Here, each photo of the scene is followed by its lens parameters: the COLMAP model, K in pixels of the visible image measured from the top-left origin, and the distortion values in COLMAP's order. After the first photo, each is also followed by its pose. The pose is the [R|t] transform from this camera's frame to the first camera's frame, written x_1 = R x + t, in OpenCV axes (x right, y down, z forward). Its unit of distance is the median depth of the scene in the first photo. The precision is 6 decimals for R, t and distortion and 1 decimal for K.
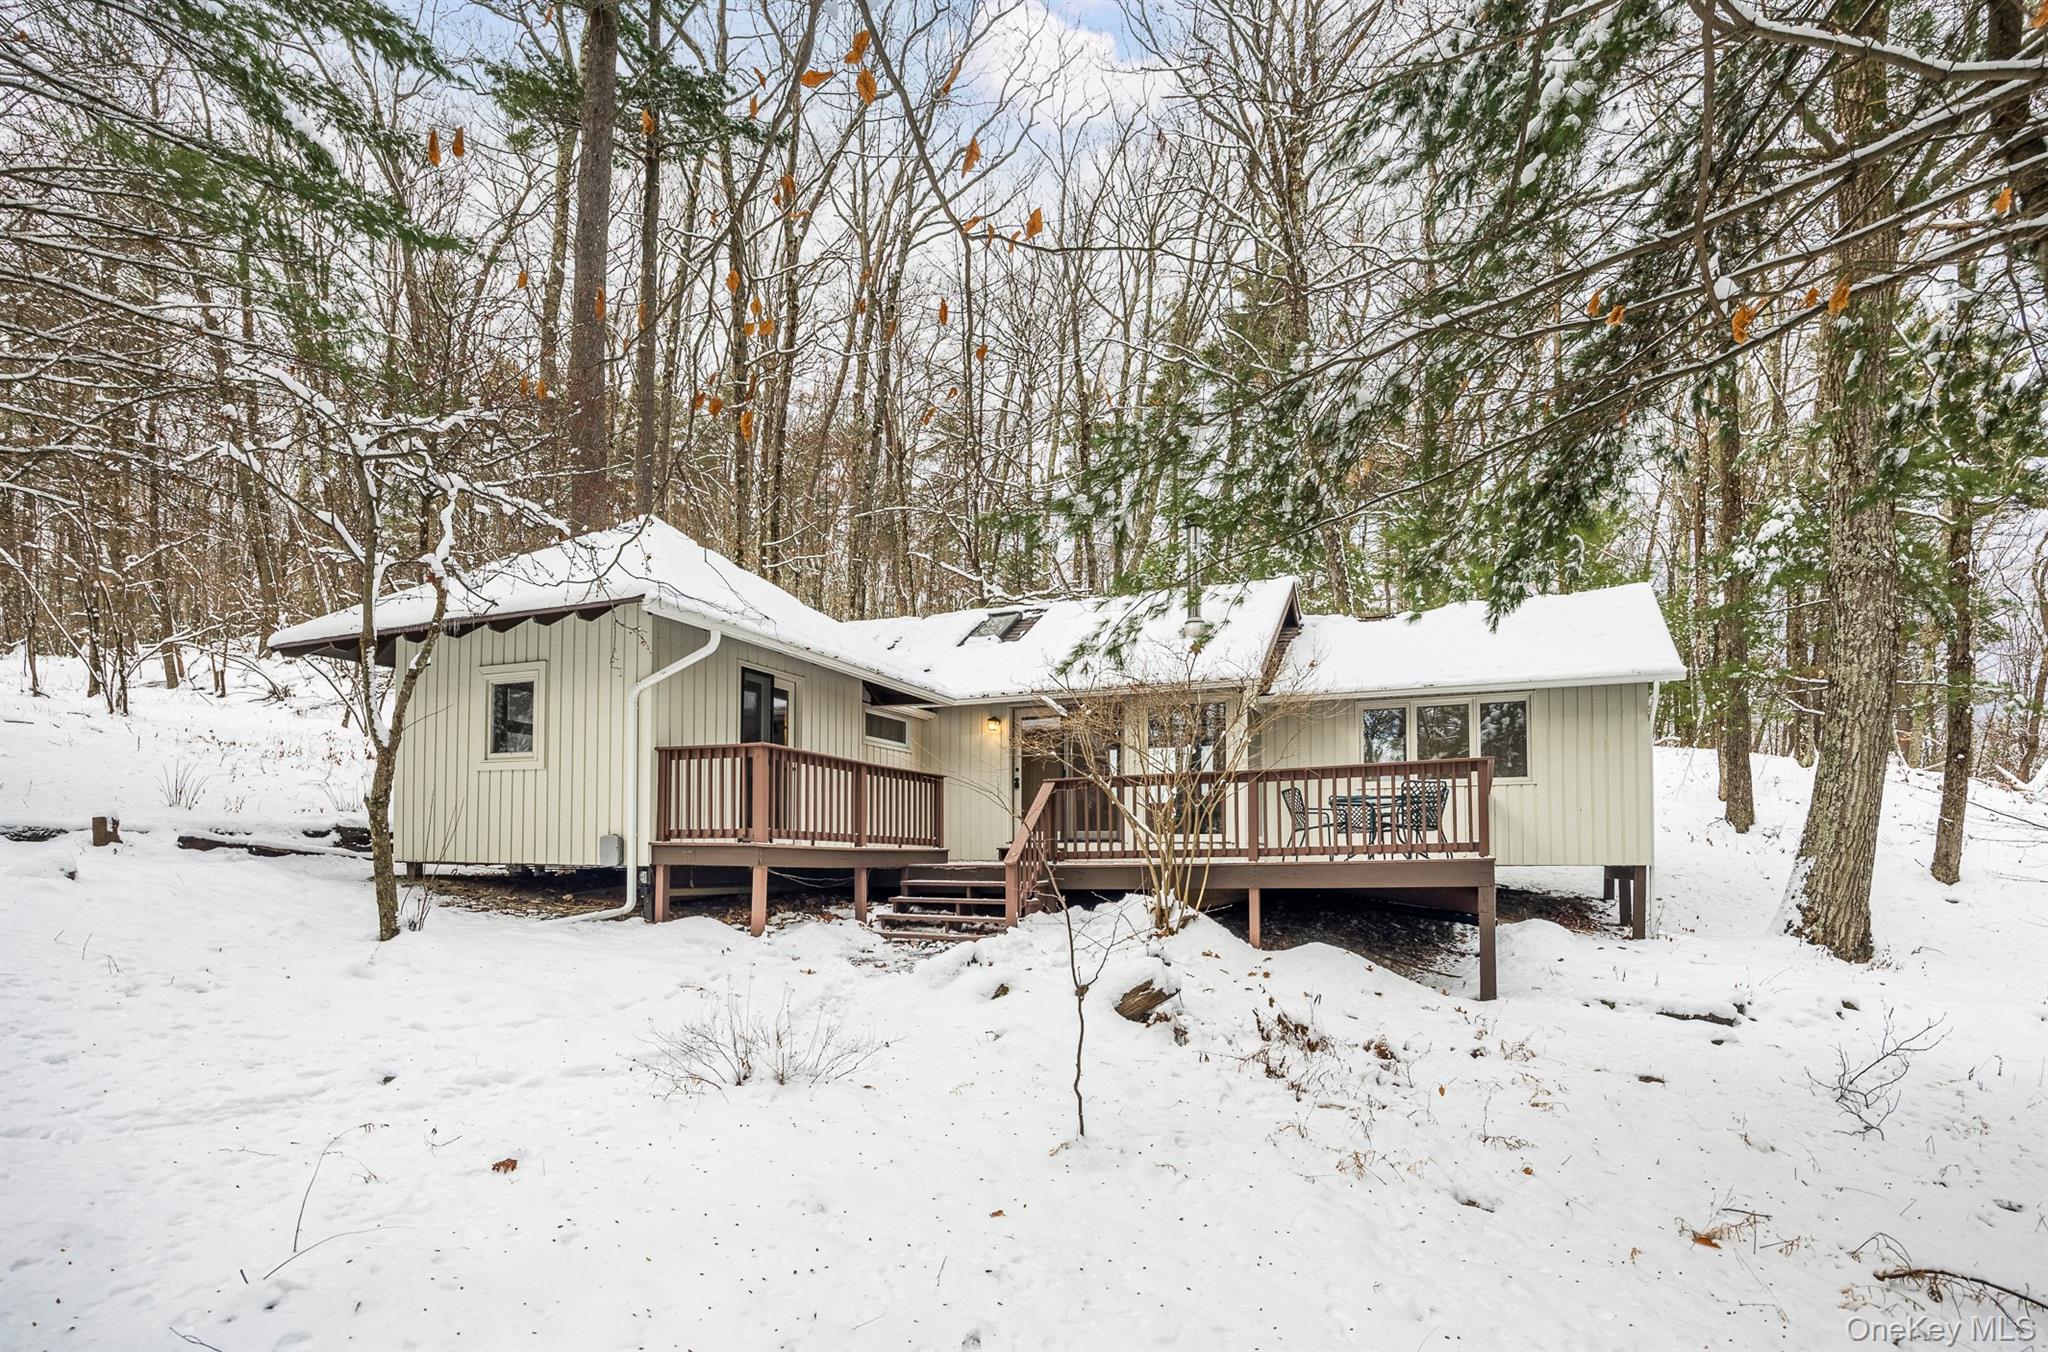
lens RADIAL K [[967.0, 0, 1028.1], [0, 967.0, 740.8], [0, 0, 1]] dist [-0.021562, 0.000841]
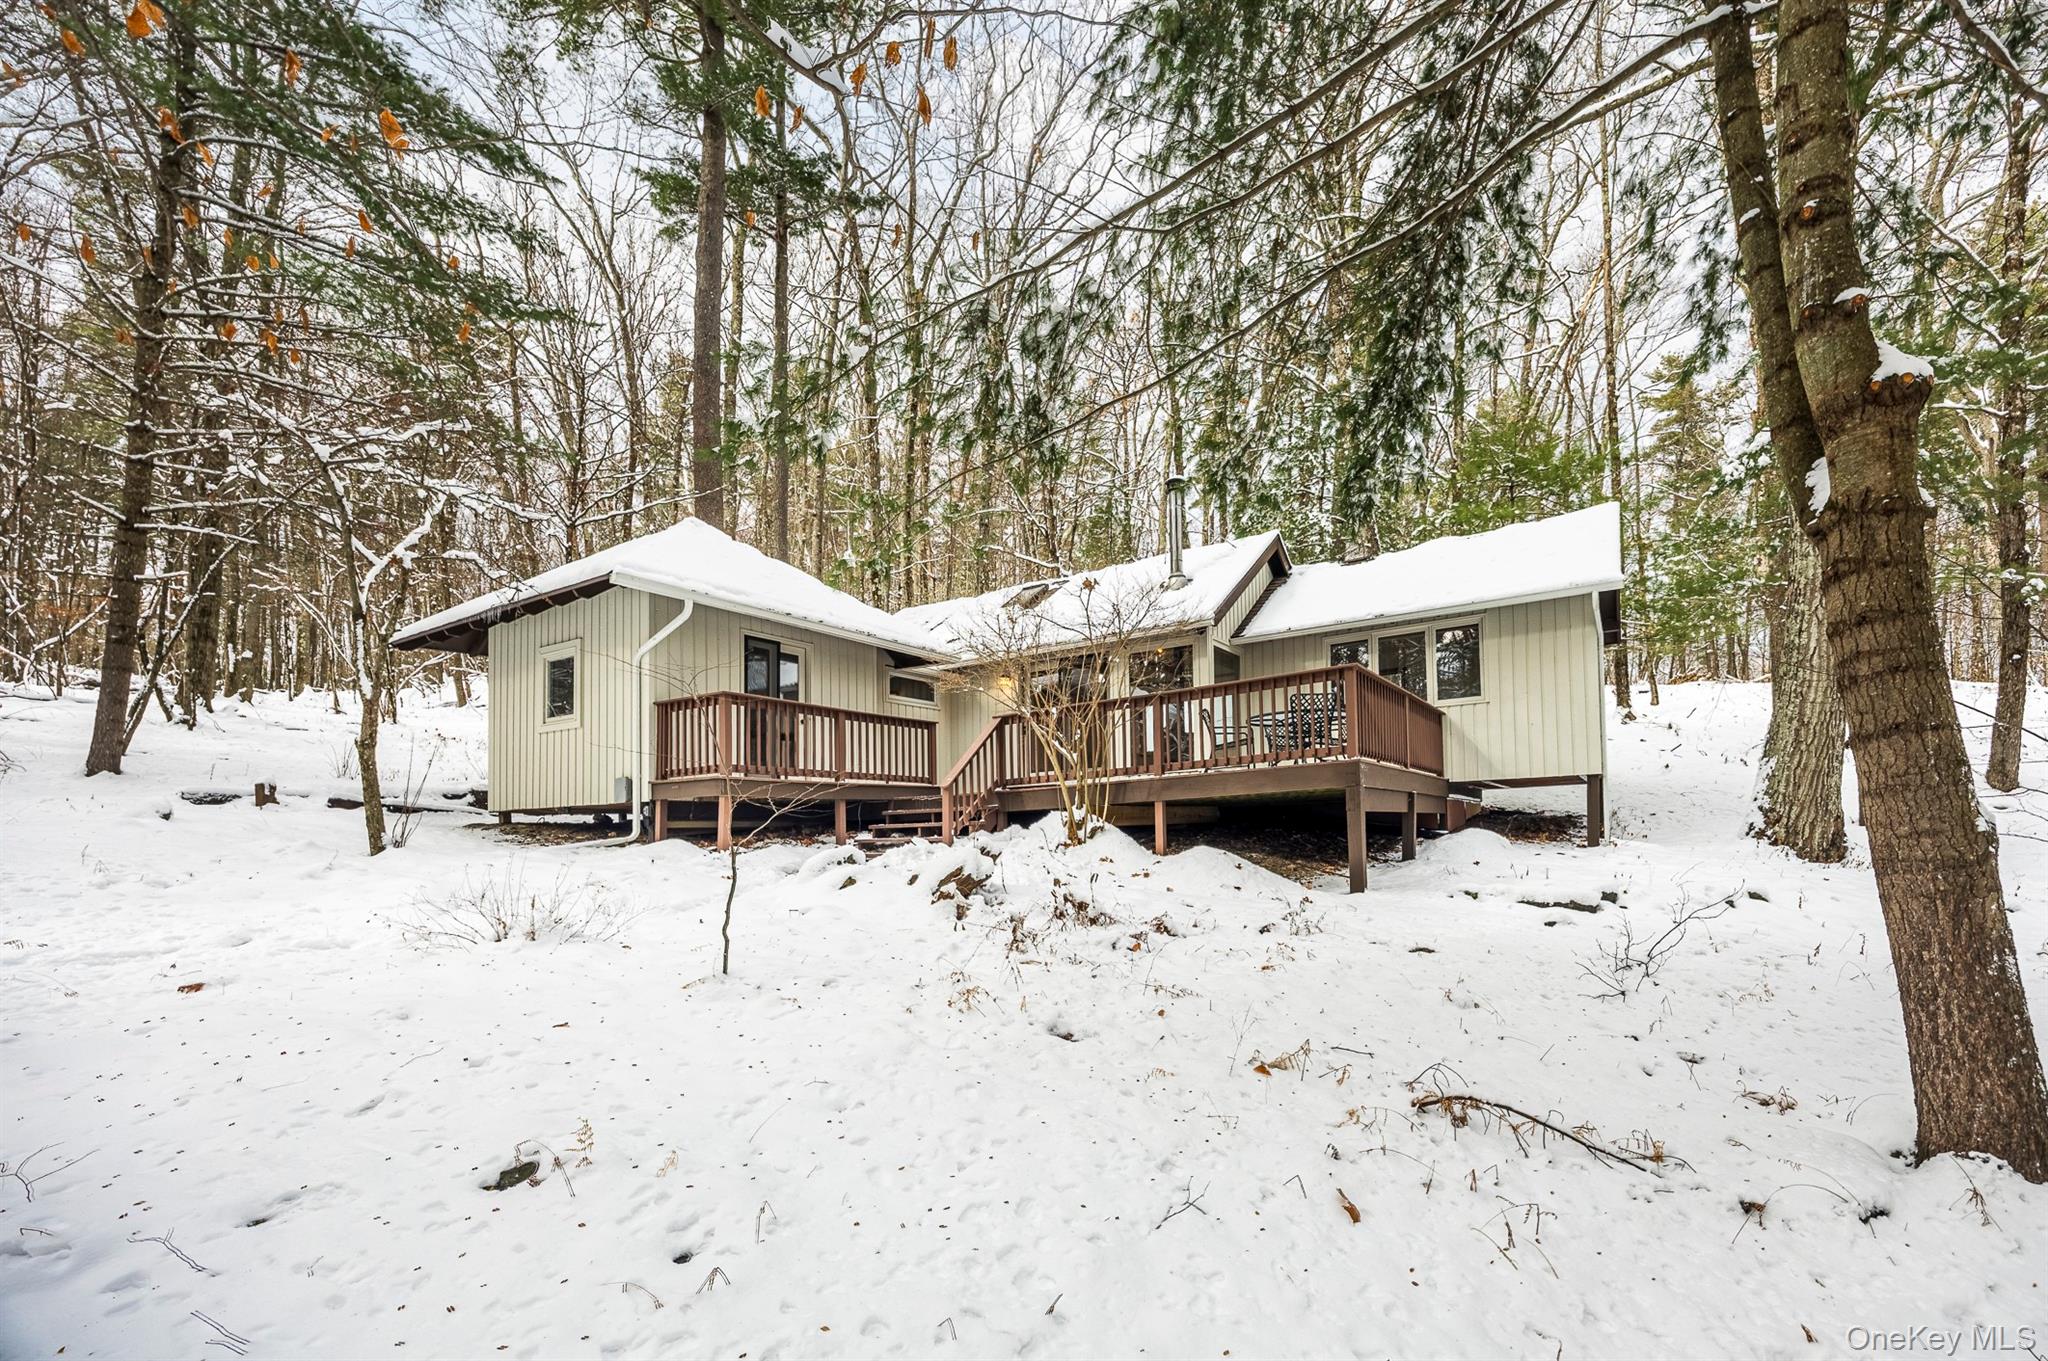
lens RADIAL K [[848.8, 0, 1020.0], [0, 848.8, 710.2], [0, 0, 1]] dist [0.001006, -0.000163]
pose [[0.988152, -0.050900, -0.144795, 0.193409], [0.049949, 0.998700, -0.010198, 0.045515], [0.145125, 0.002845, 0.989409, 0.024623]]
